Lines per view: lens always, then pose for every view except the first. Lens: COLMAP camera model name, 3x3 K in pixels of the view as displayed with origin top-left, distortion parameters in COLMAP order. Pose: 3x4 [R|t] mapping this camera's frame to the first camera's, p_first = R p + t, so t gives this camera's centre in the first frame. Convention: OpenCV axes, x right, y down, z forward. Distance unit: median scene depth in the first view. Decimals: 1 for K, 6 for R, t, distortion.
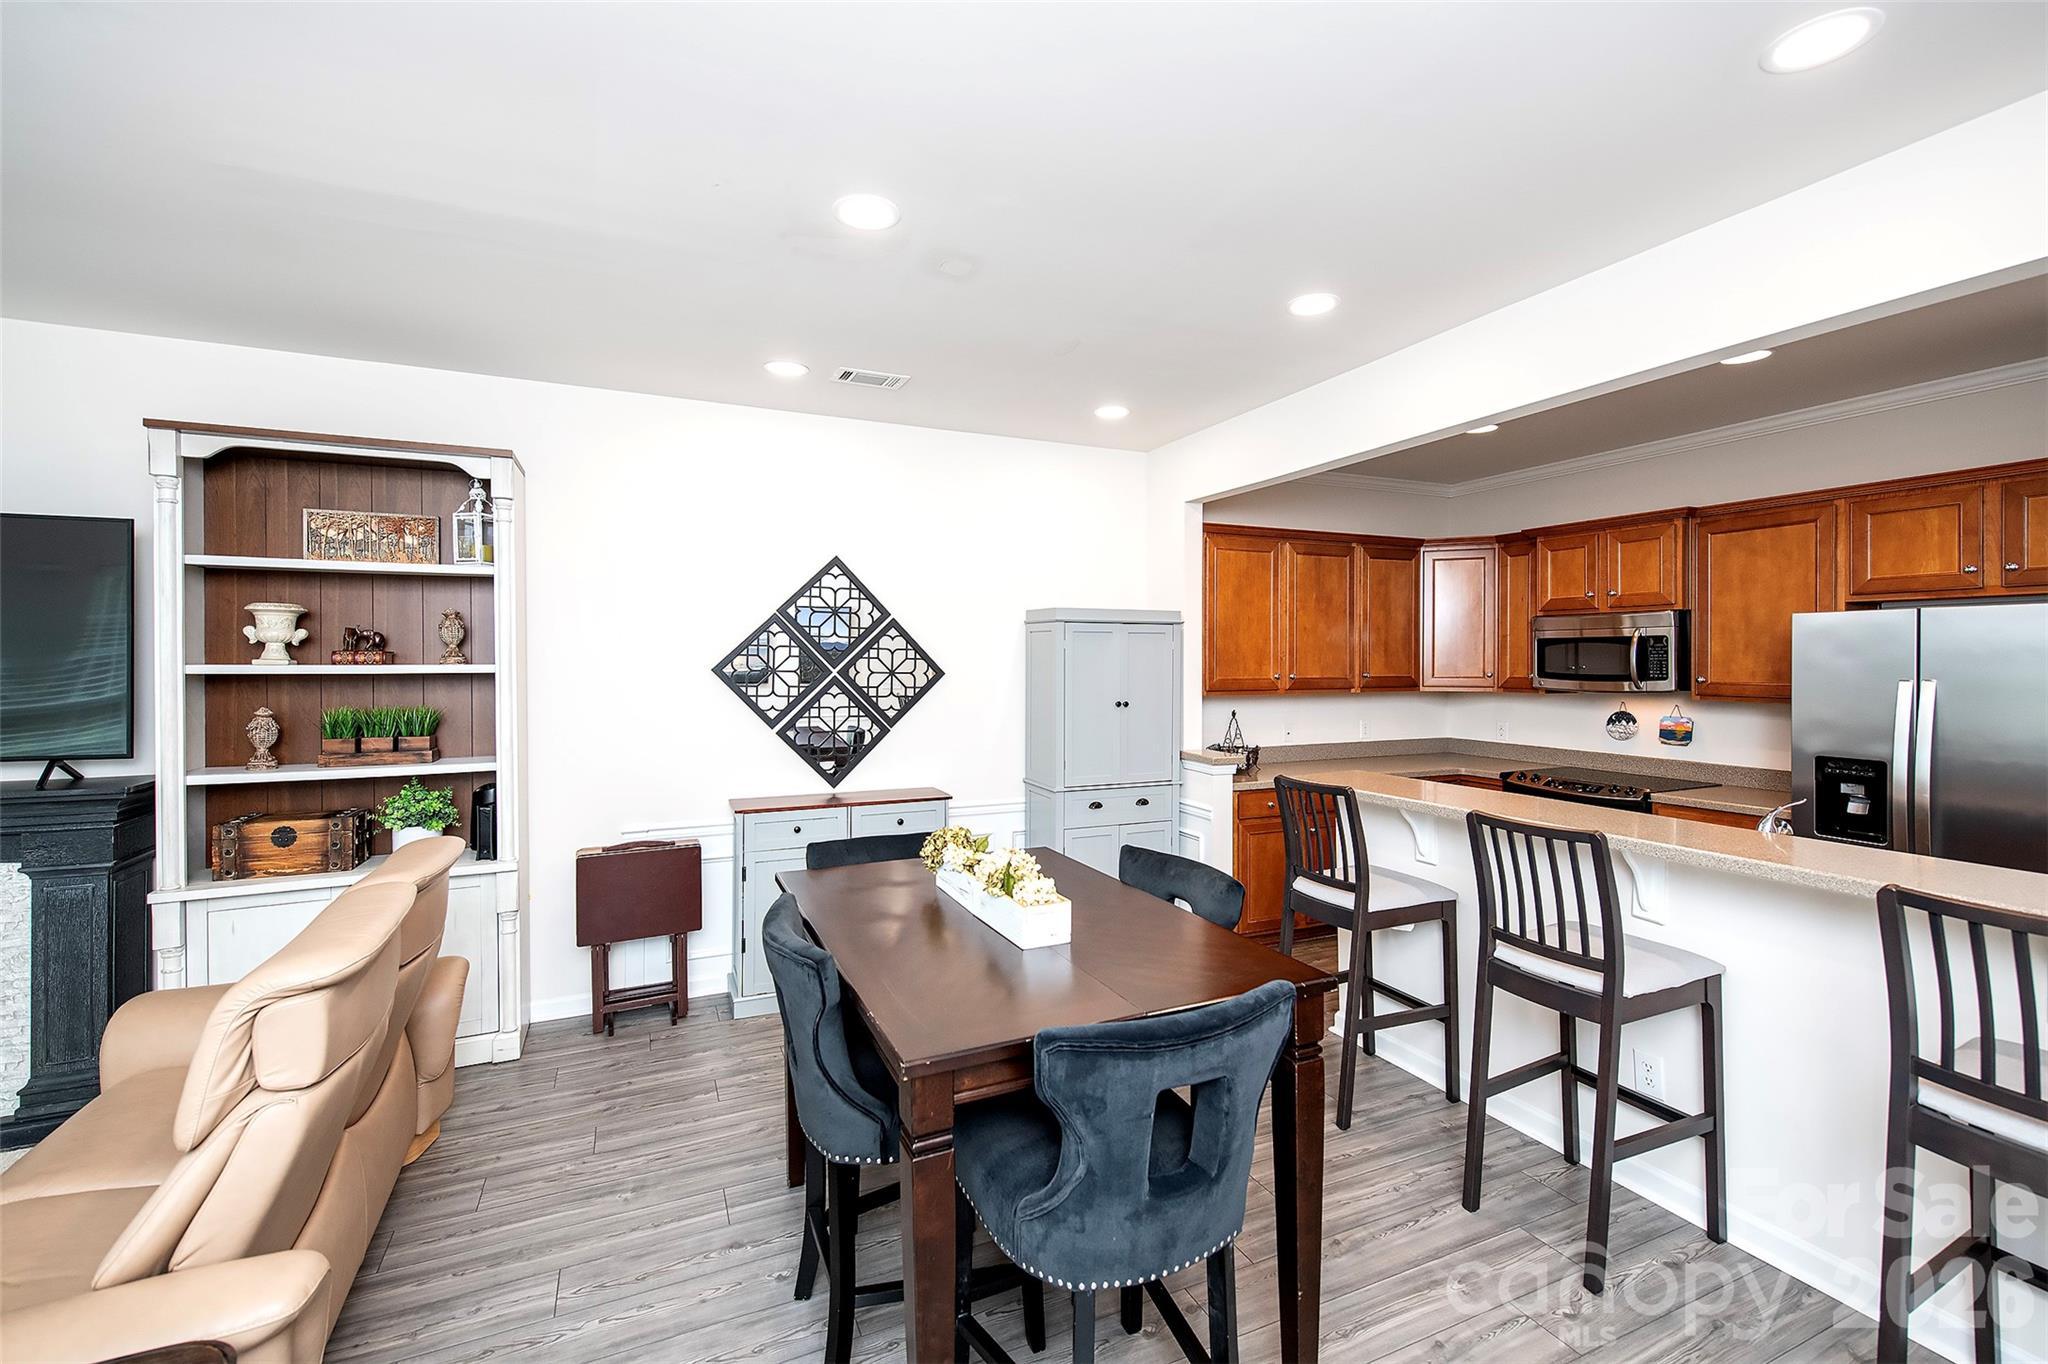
lens RADIAL K [[883.9, 0, 1025.5], [0, 883.9, 662.5], [0, 0, 1]] dist [0.017477, -0.000351]
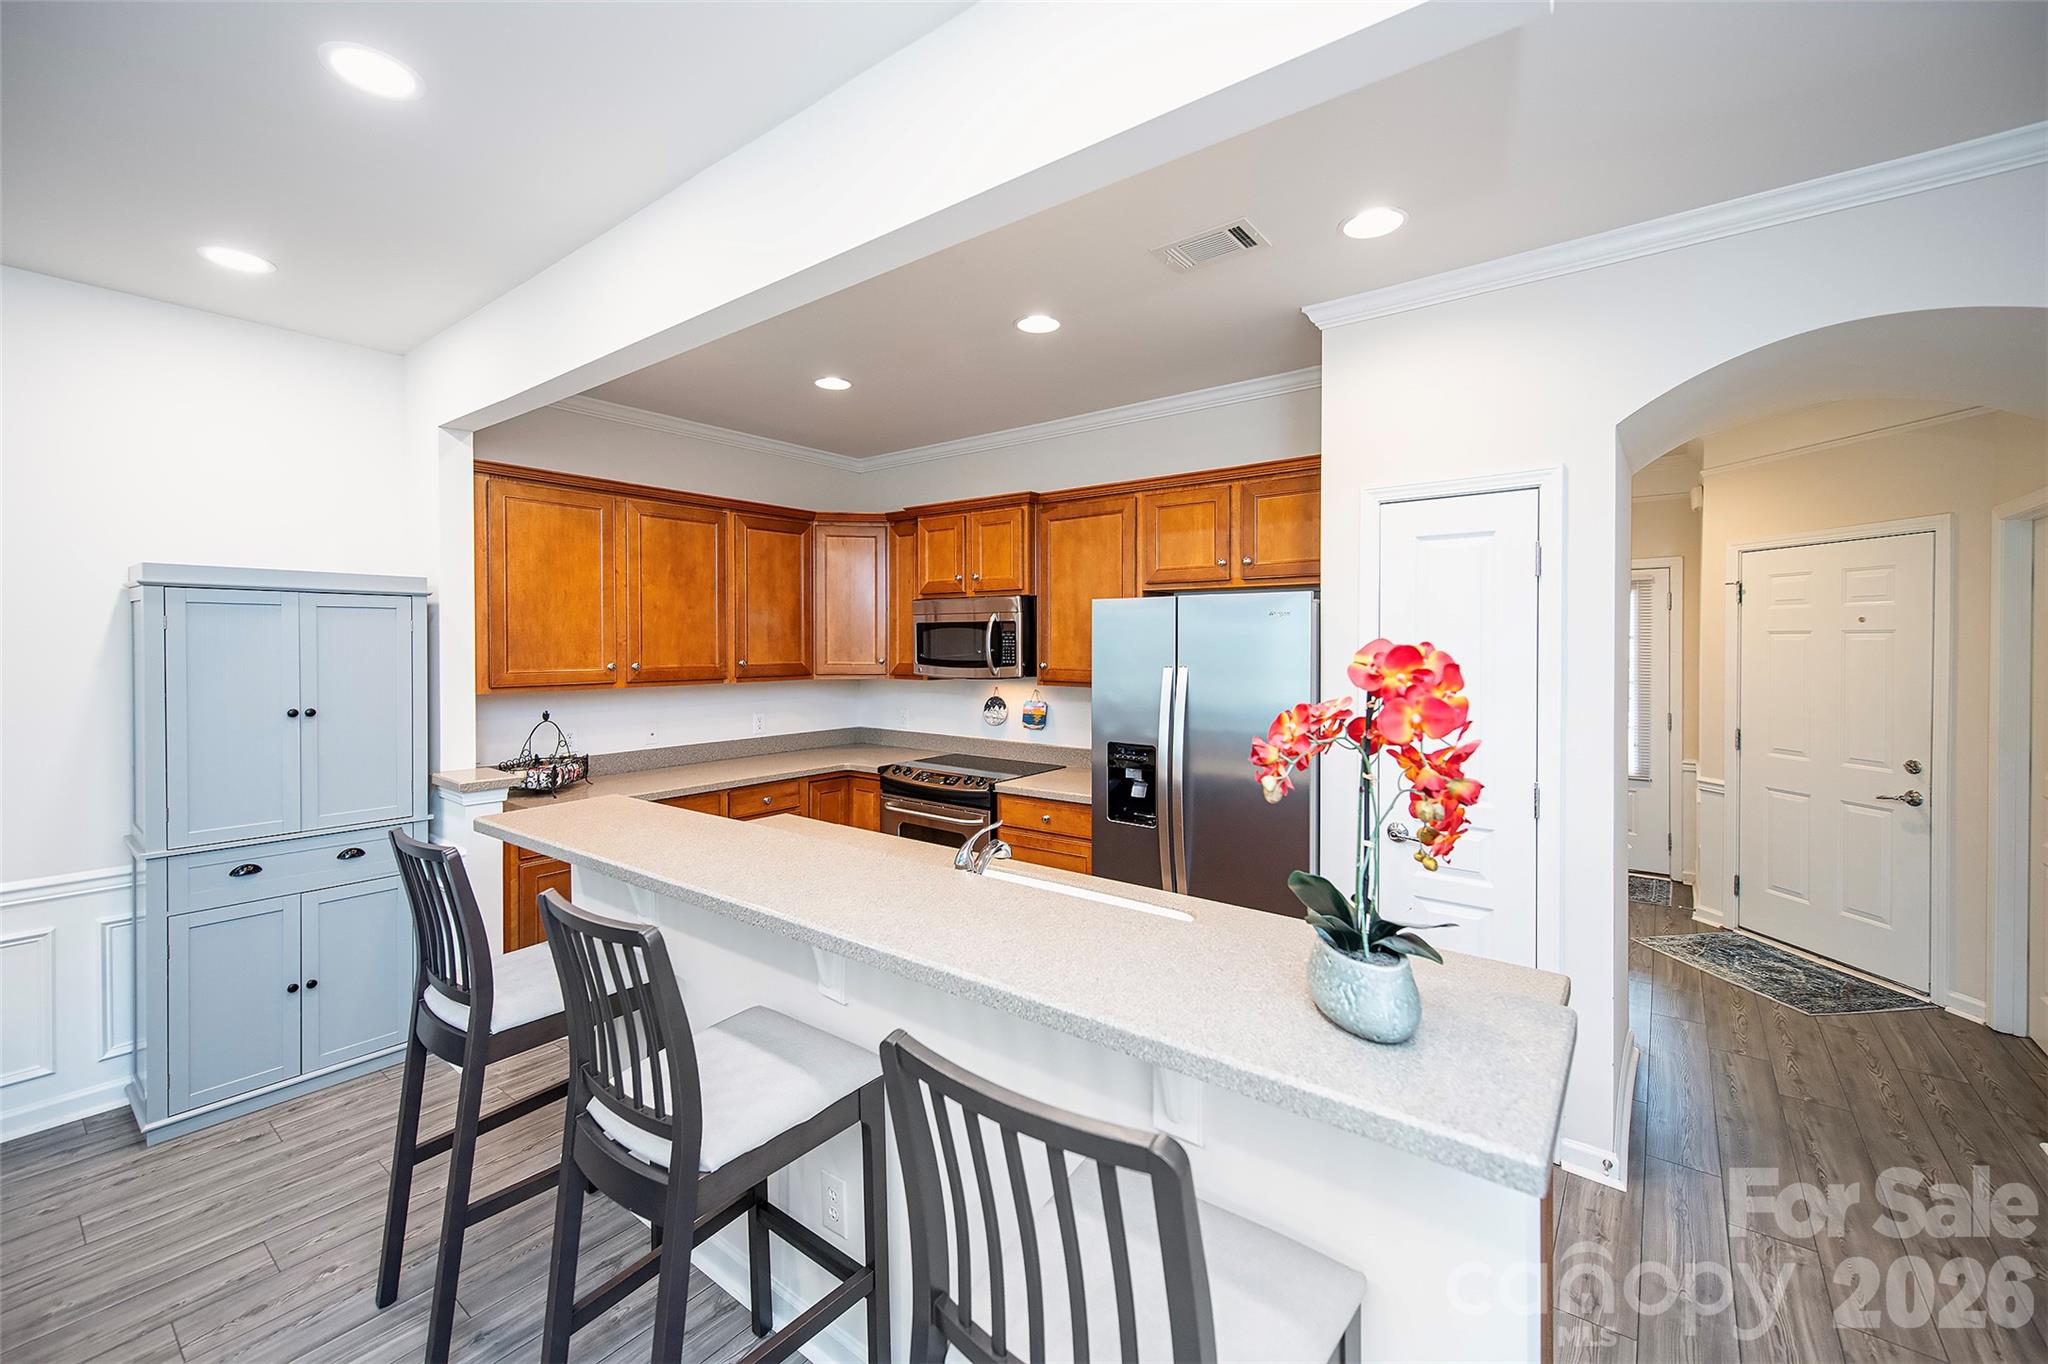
lens RADIAL K [[819.5, 0, 1029.2], [0, 819.5, 670.4], [0, 0, 1]] dist [0.001590, 0.000107]
pose [[0.880822, -0.014824, 0.473215, 0.325681], [0.000523, 0.999540, 0.030339, -0.003416], [-0.473447, -0.026476, 0.880424, 0.207464]]
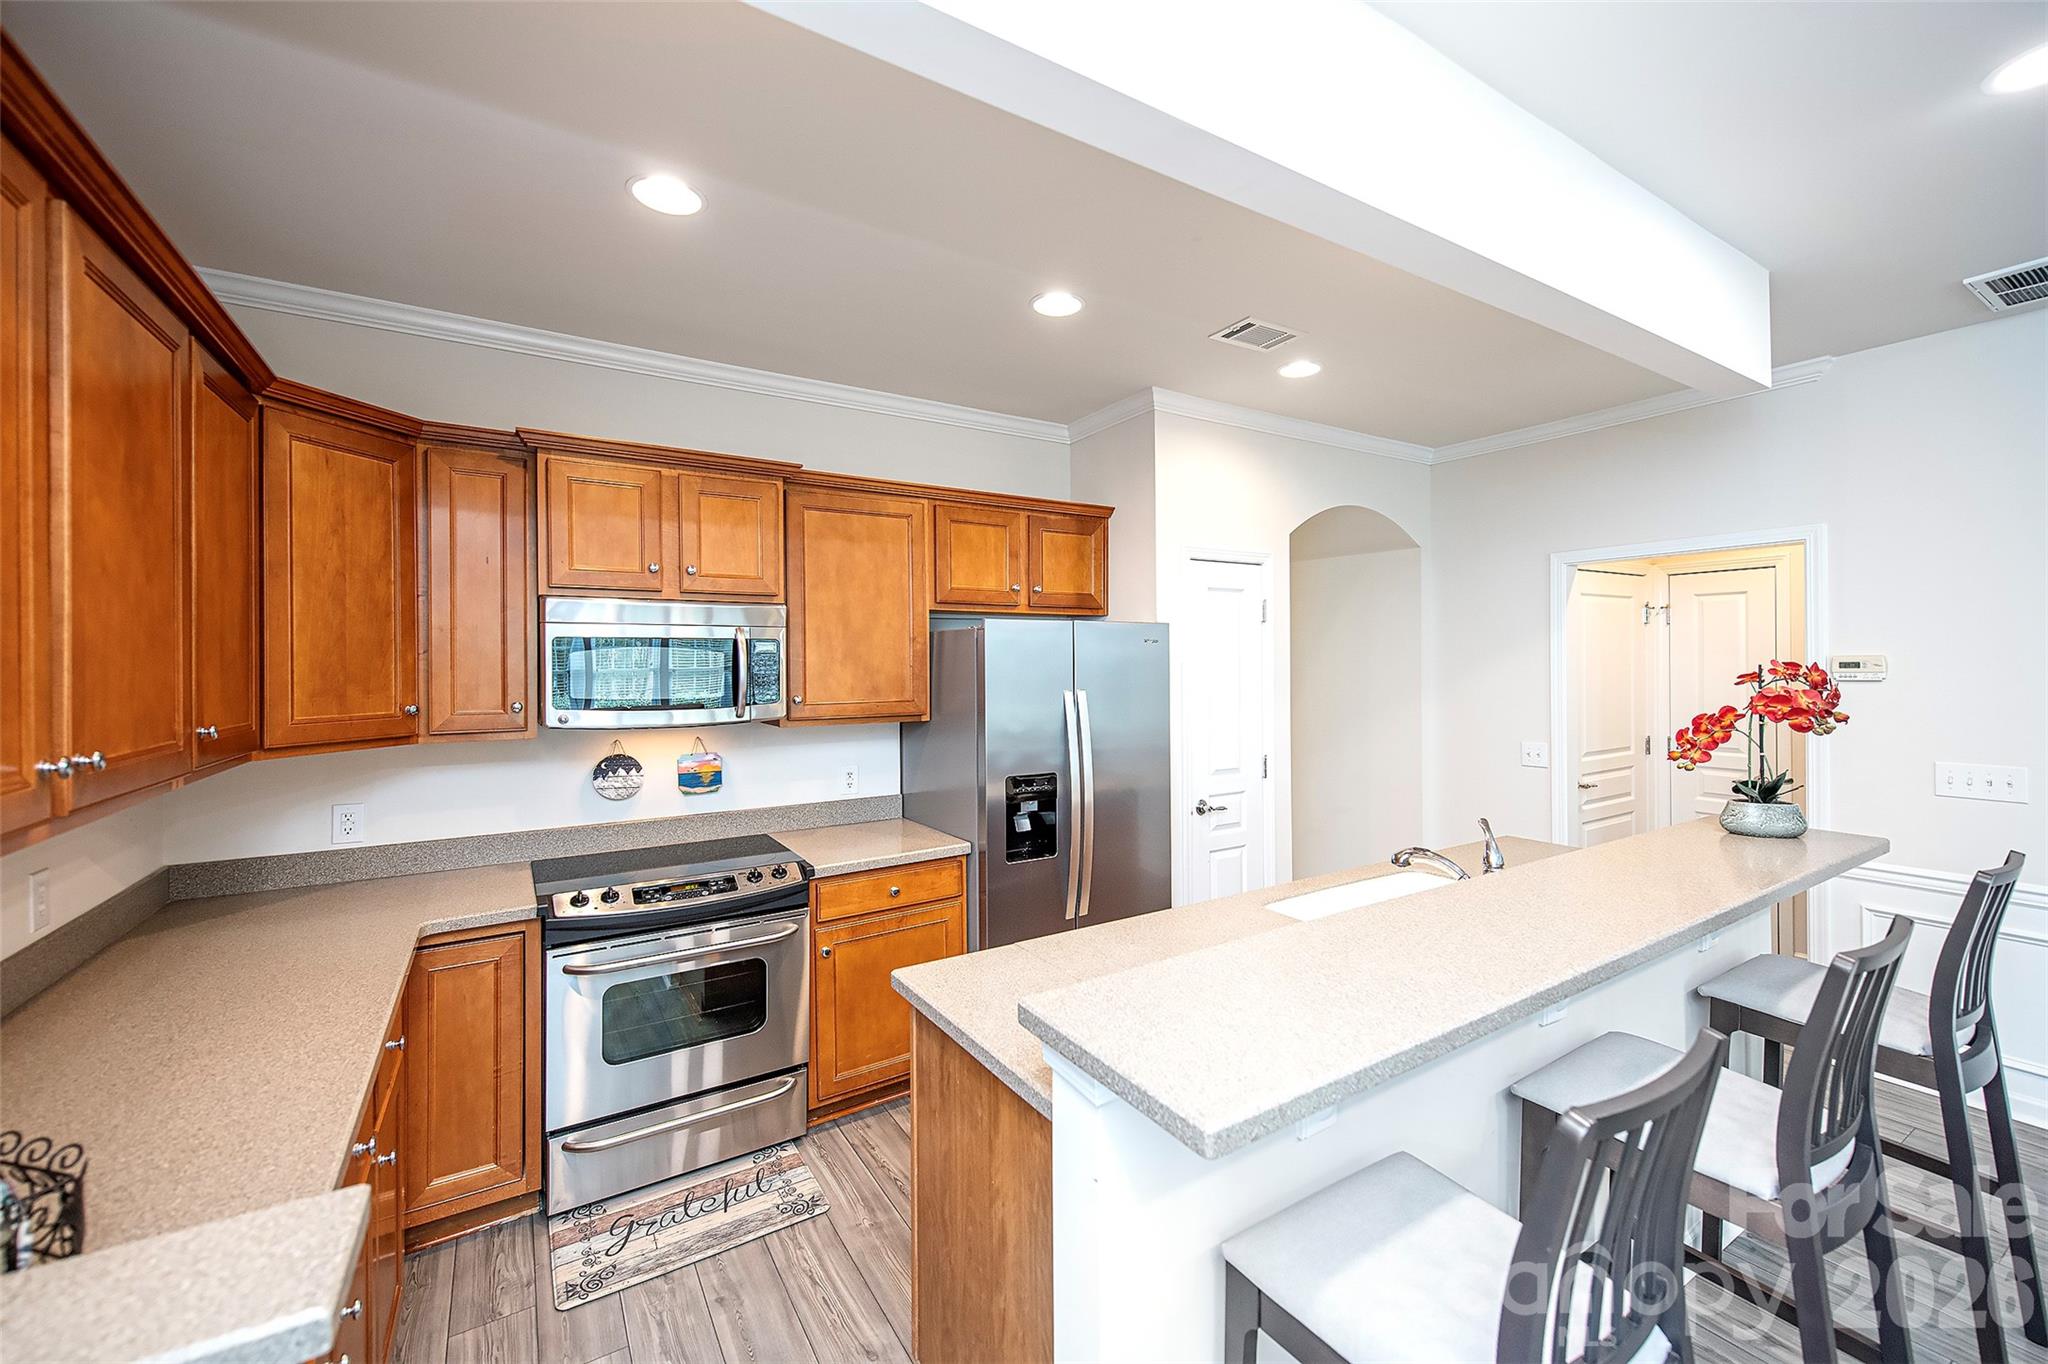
lens RADIAL K [[819.5, 0, 1029.2], [0, 819.5, 670.4], [0, 0, 1]] dist [0.001590, 0.000107]
pose [[-0.139899, -0.001810, 0.990164, 0.050361], [0.013167, 0.999907, 0.003688, -0.005382], [-0.990078, 0.013554, -0.139863, 0.962482]]
